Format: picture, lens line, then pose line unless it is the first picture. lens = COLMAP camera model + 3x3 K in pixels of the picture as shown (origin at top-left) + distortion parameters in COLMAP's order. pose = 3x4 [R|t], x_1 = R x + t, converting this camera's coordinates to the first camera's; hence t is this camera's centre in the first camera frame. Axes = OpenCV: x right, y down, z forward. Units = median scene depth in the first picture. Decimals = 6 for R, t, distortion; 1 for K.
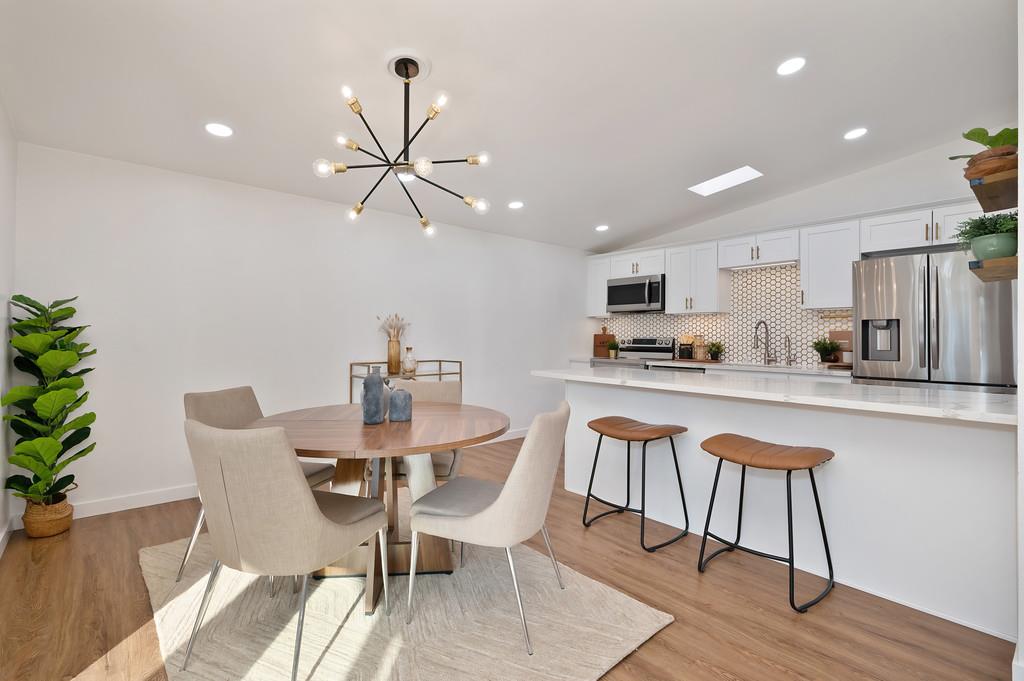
lens RADIAL K [[464.9, 0, 512.0], [0, 464.9, 332.1], [0, 0, 1]] dist [0.000197, -0.000083]
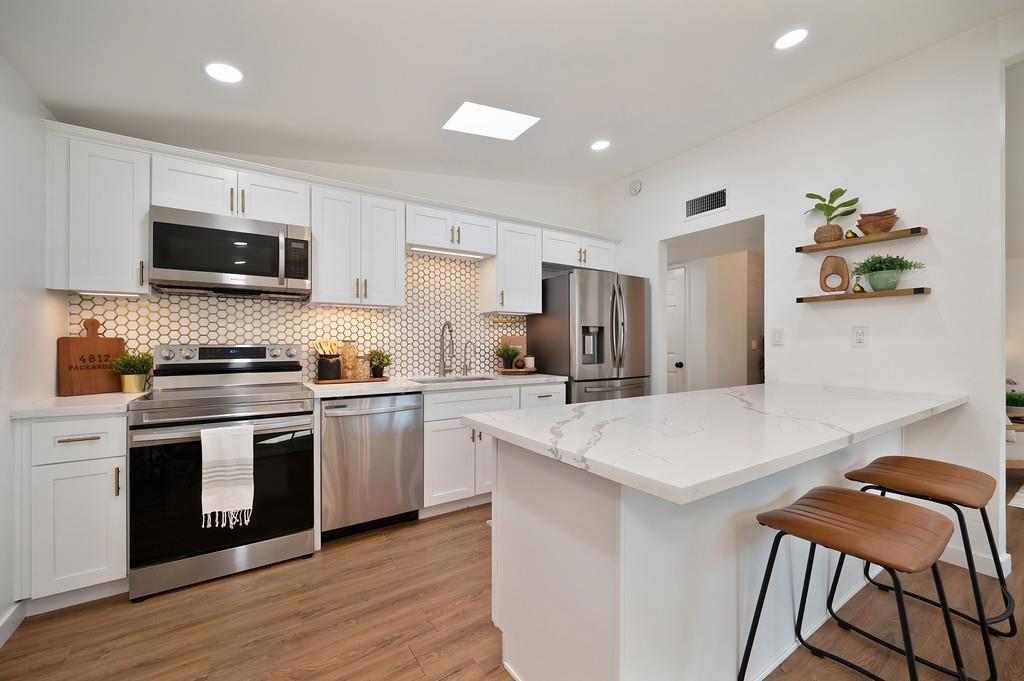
lens RADIAL K [[404.5, 0, 512.8], [0, 404.5, 345.8], [0, 0, 1]] dist [0.000457, -0.000495]
pose [[0.143230, -0.015106, 0.989574, -0.116513], [-0.011144, 0.999795, 0.016875, 0.002586], [-0.989627, -0.013445, 0.143032, 0.686615]]
